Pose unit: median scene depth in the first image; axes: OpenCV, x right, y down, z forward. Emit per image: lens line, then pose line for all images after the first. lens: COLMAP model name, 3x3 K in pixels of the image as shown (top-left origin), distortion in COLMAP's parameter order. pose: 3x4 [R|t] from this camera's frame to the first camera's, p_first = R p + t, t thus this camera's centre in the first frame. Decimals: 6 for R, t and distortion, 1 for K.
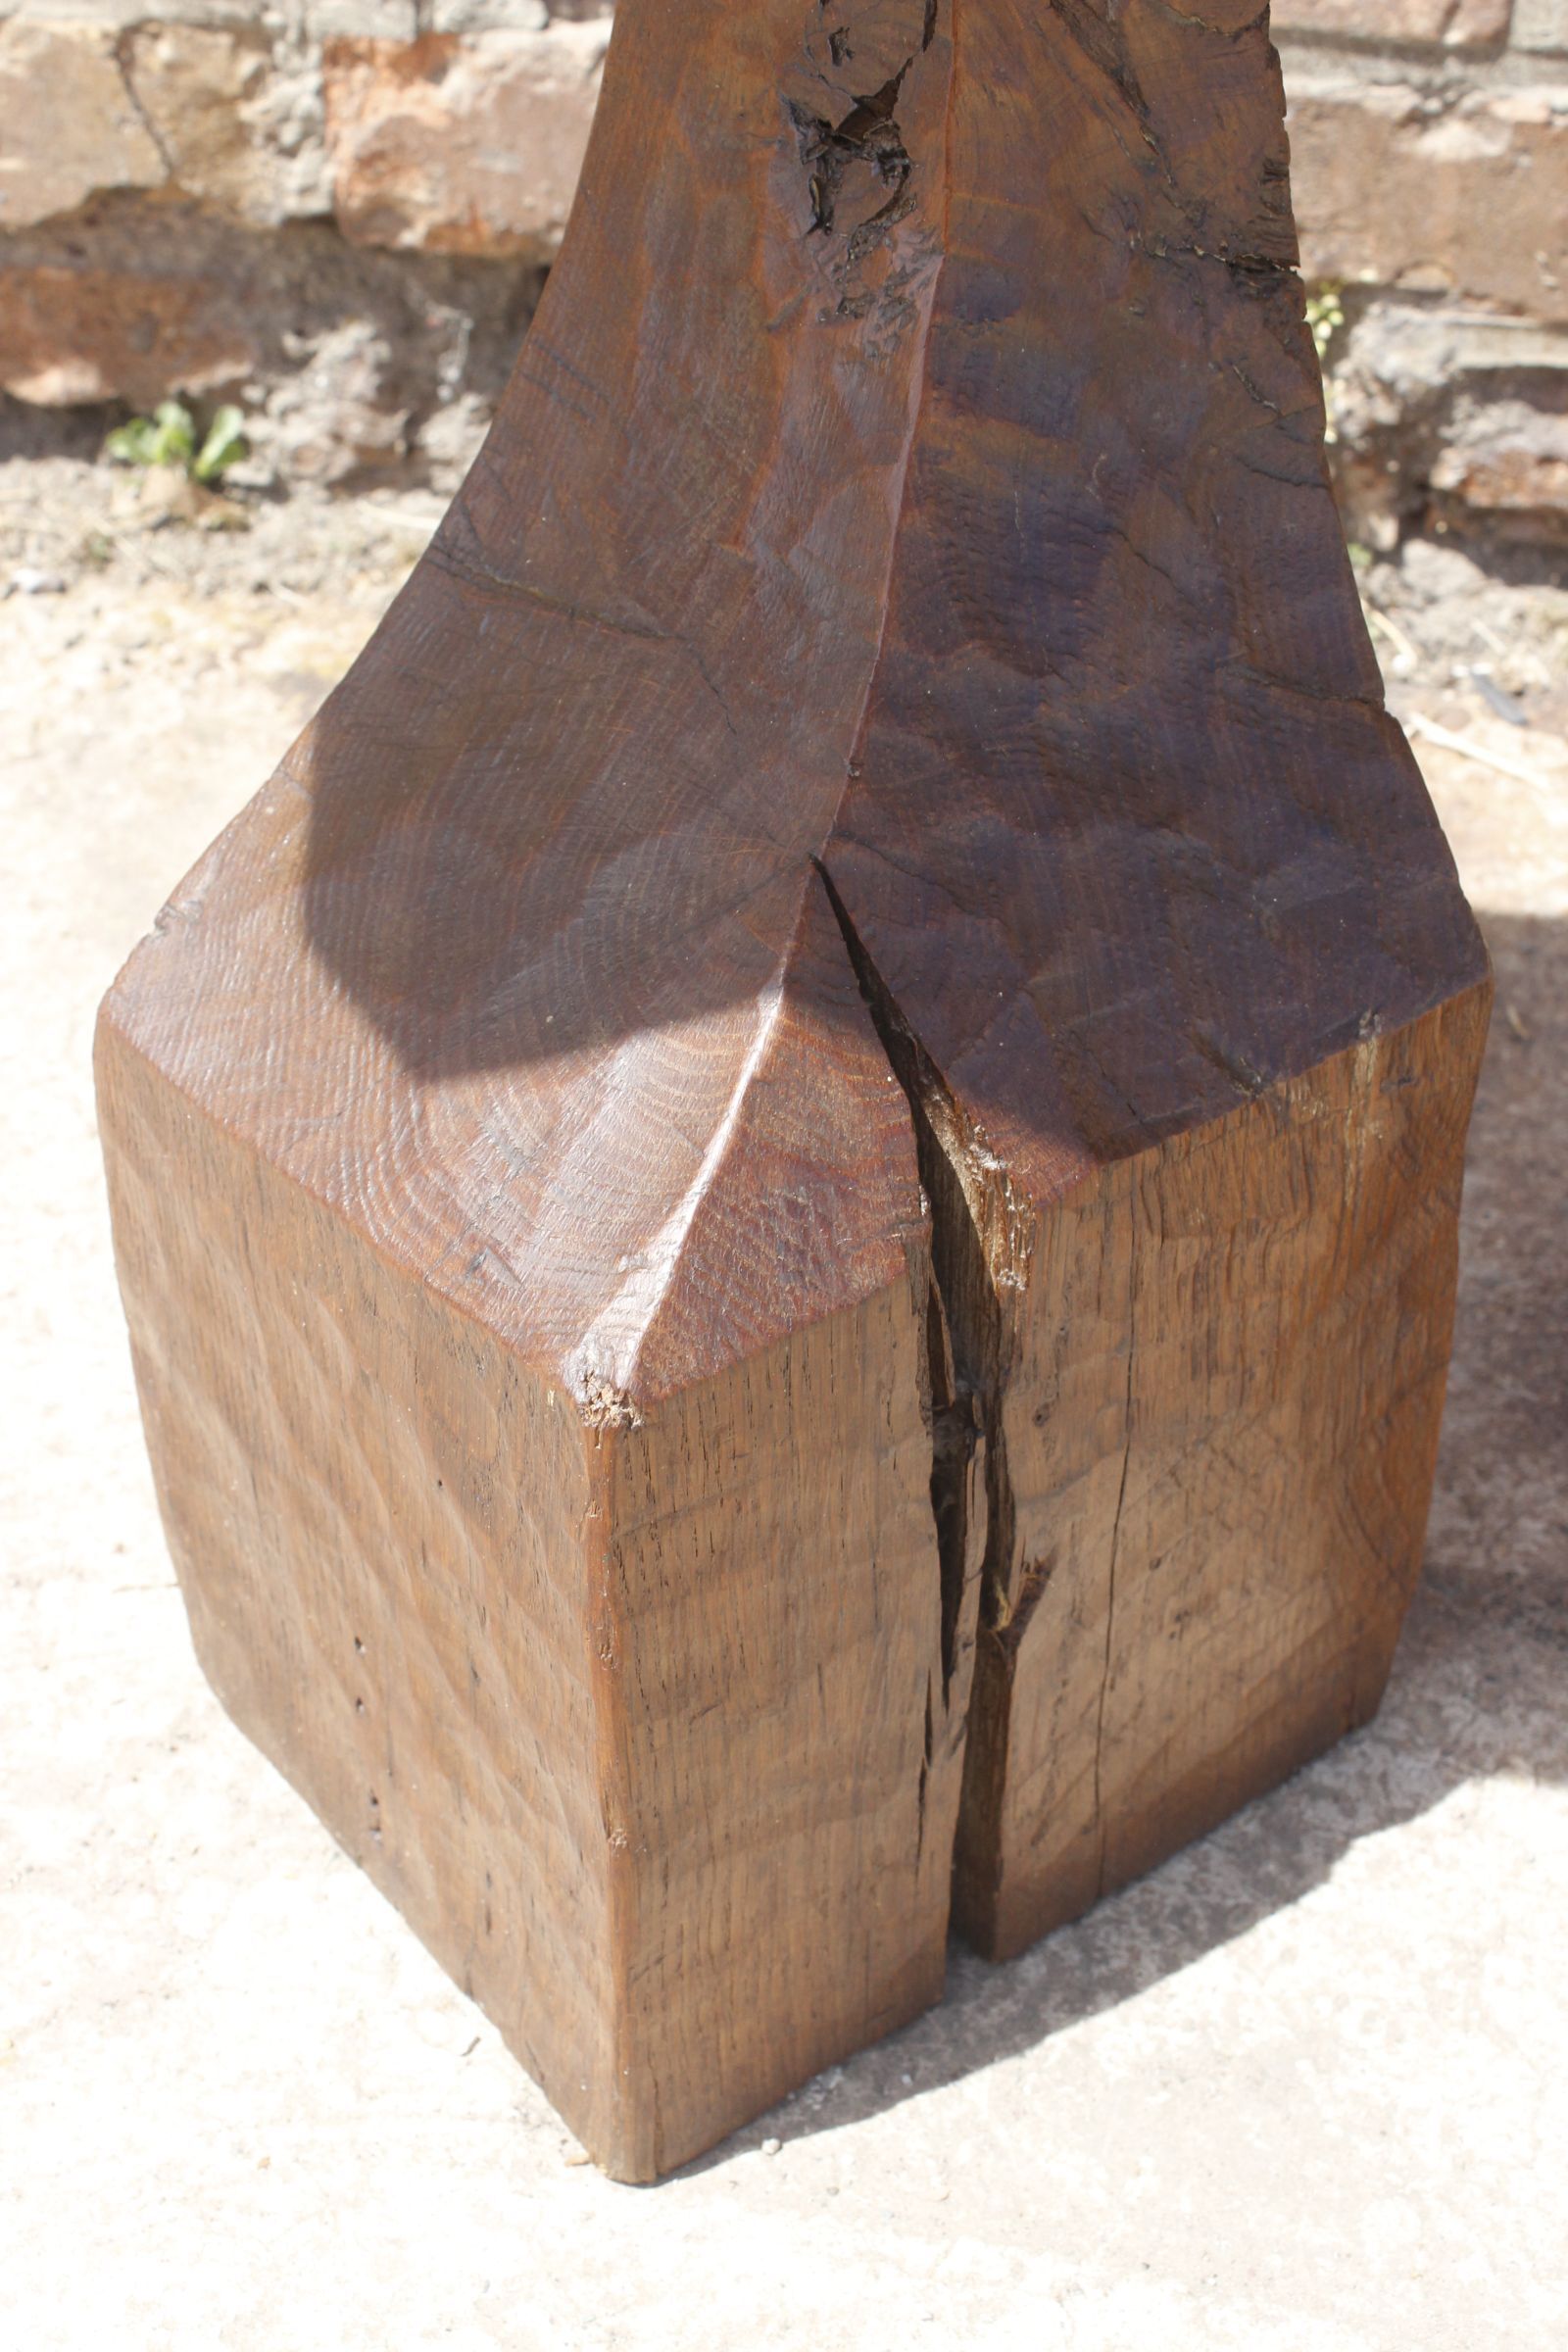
lens RADIAL K [[3418.7, 0, 794.8], [0, 3418.7, 1165.6], [0, 0, 1]] dist [-0.035400, 0.000000]
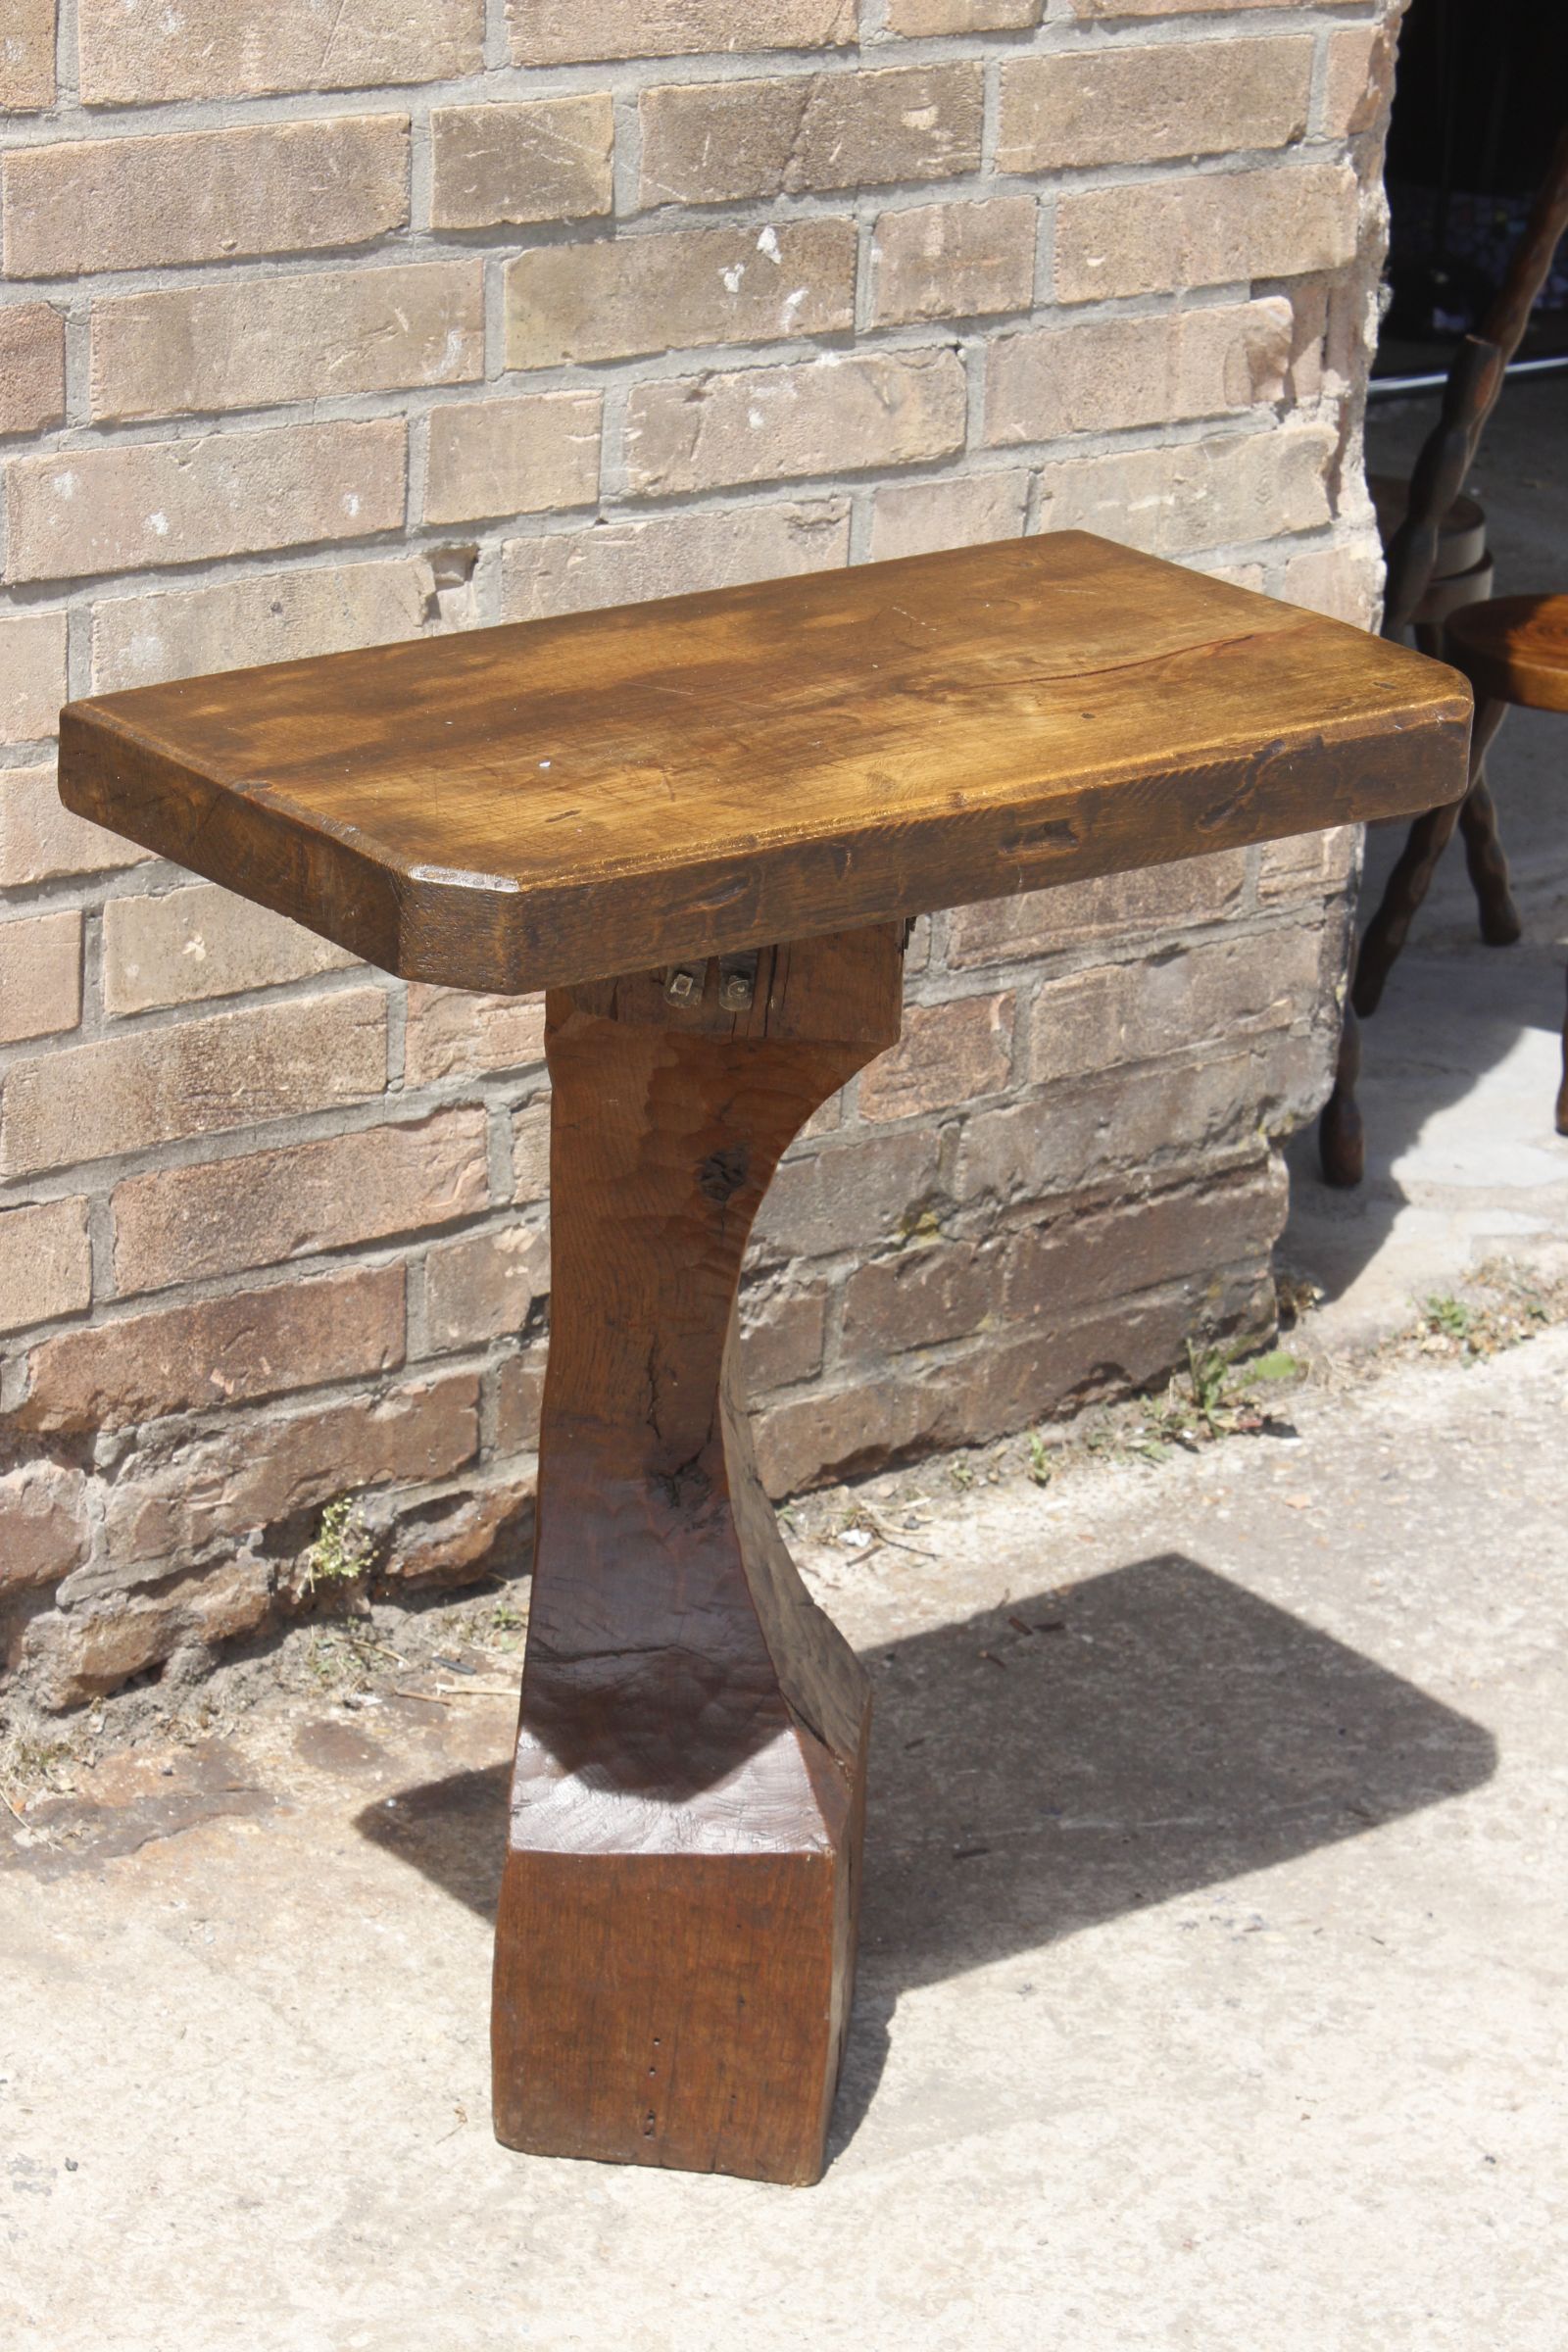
lens RADIAL K [[5489.8, 0, 722.0], [0, 5489.8, 1176.8], [0, 0, 1]] dist [0.071533, 0.000000]
pose [[0.702401, -0.236494, 0.671345, -2.802823], [0.402220, 0.910038, -0.100249, -0.023787], [-0.587241, 0.340443, 0.734334, -2.417242]]
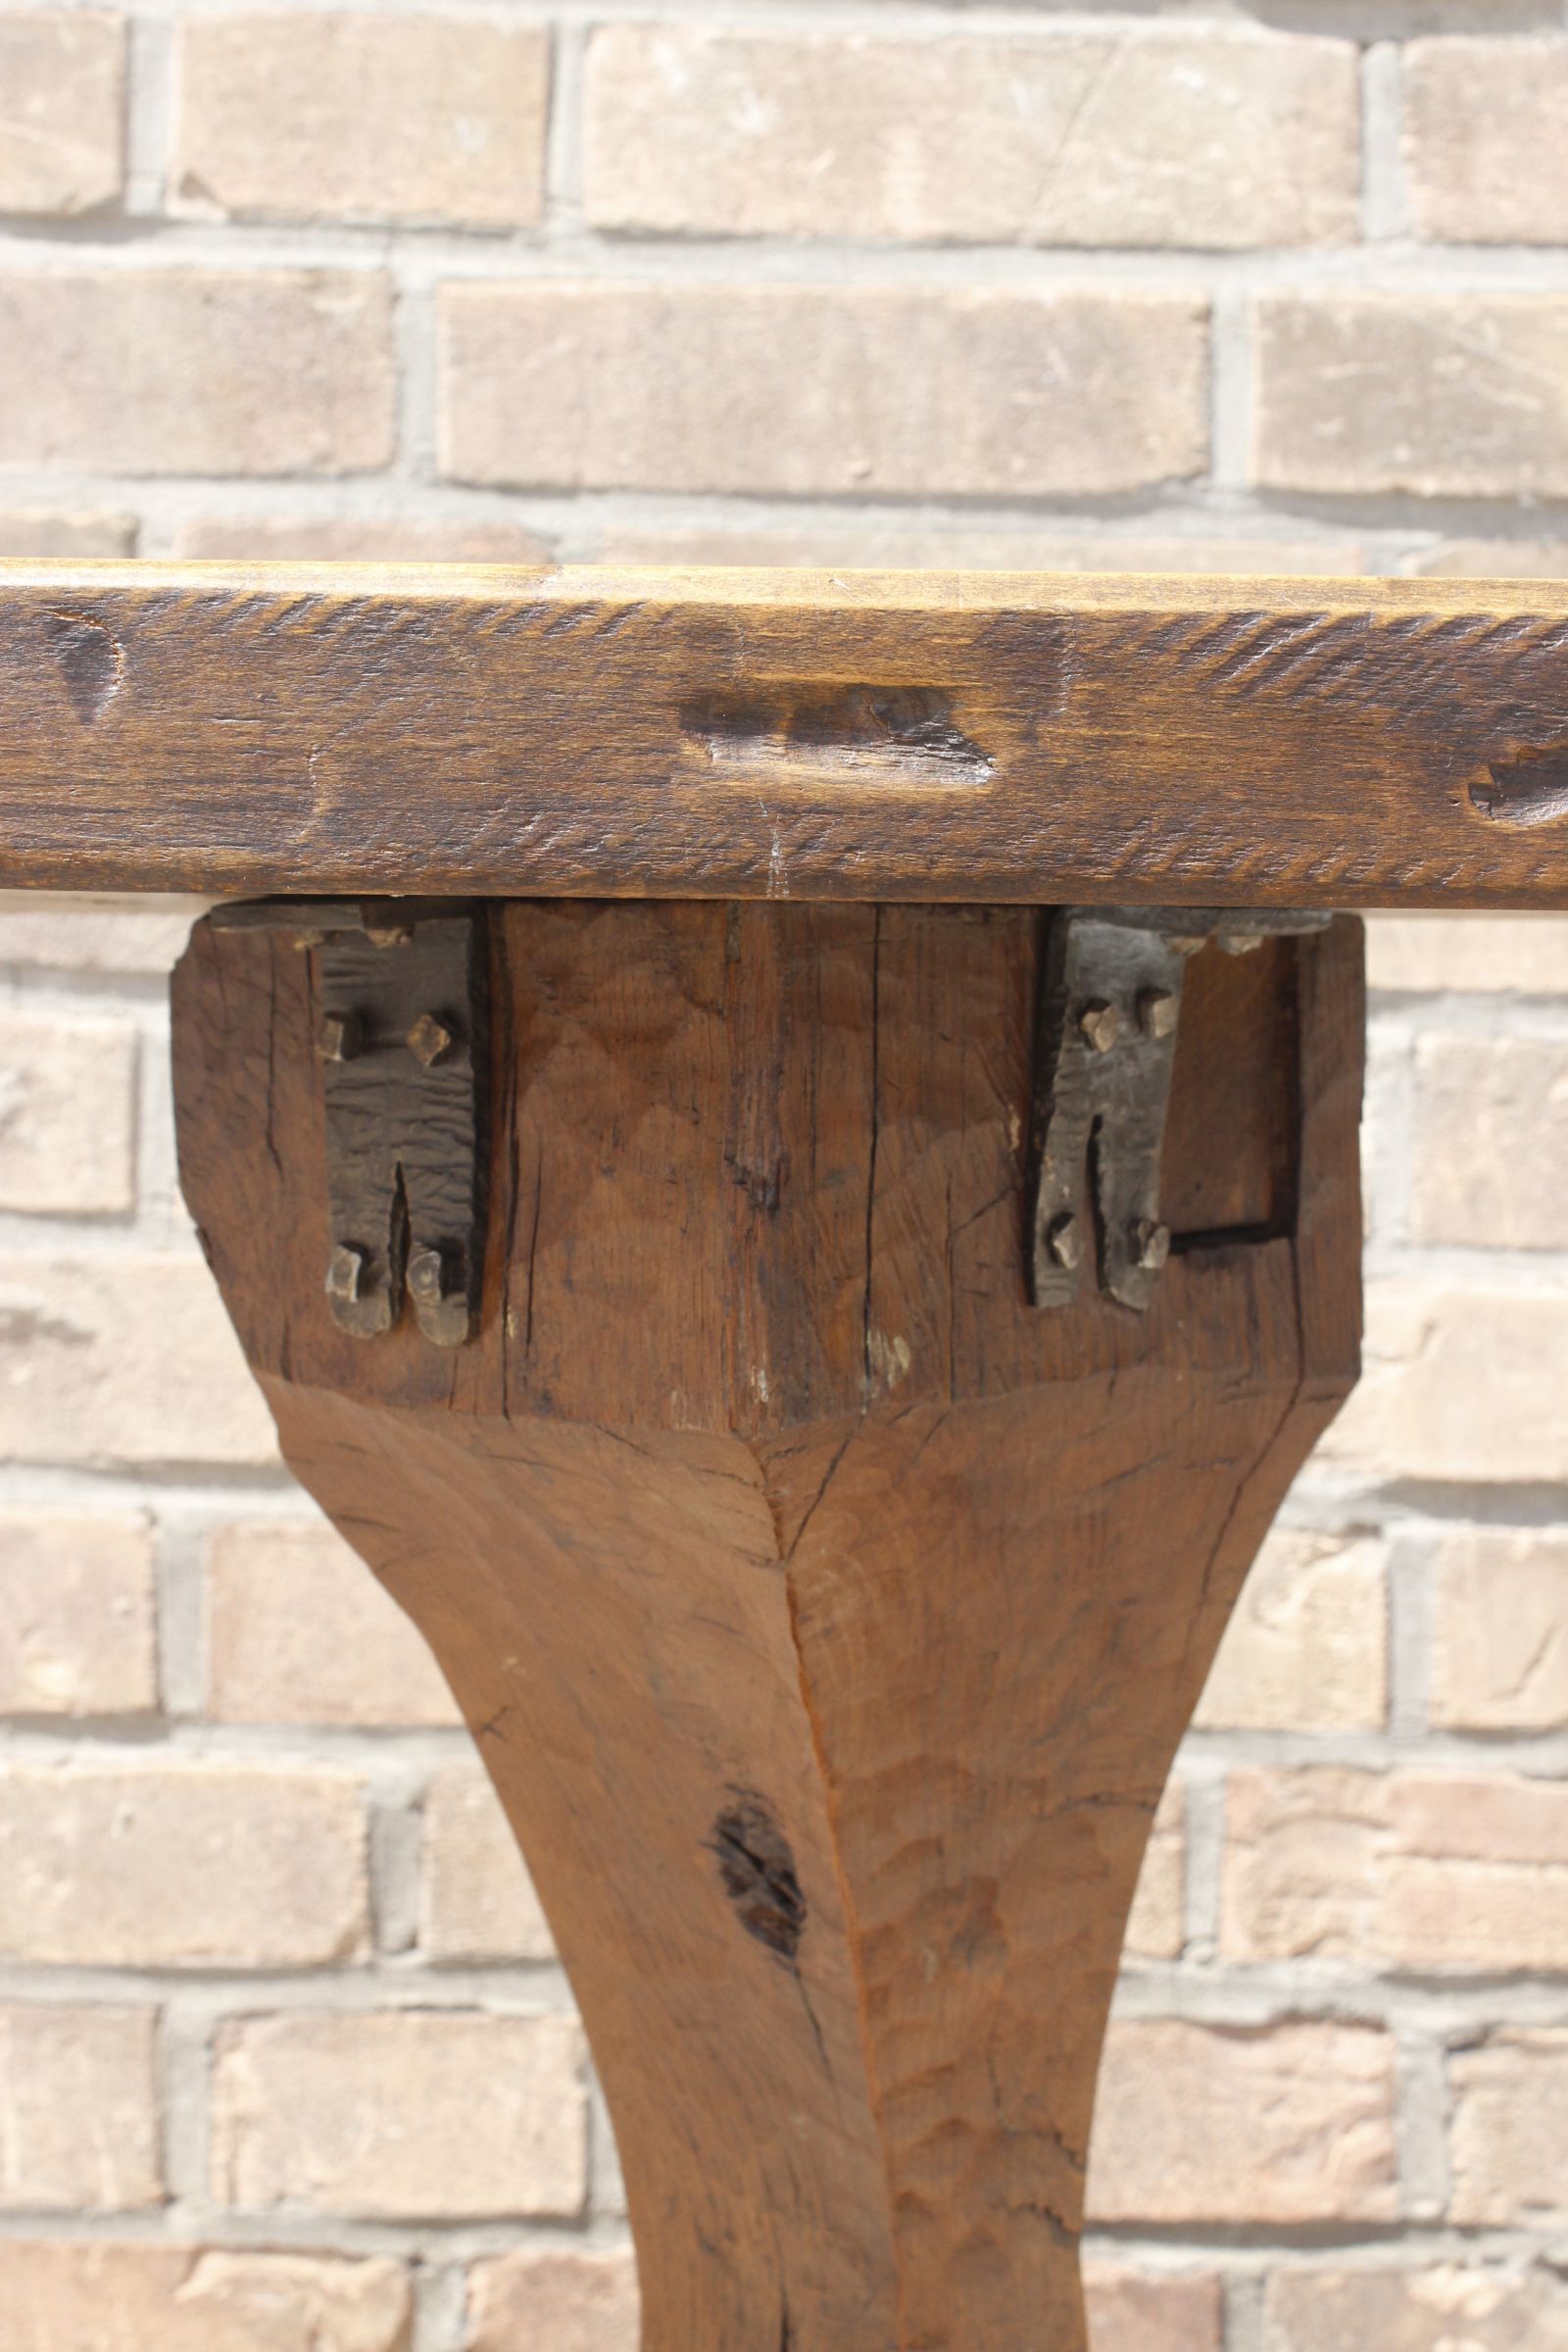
lens RADIAL K [[3754.3, 0, 798.3], [0, 3754.3, 1174.5], [0, 0, 1]] dist [-0.011520, 0.000000]
pose [[0.992818, -0.003914, 0.119567, -0.146661], [0.071786, 0.819016, -0.569262, 0.065541], [-0.095699, 0.573757, 0.813415, -0.497050]]
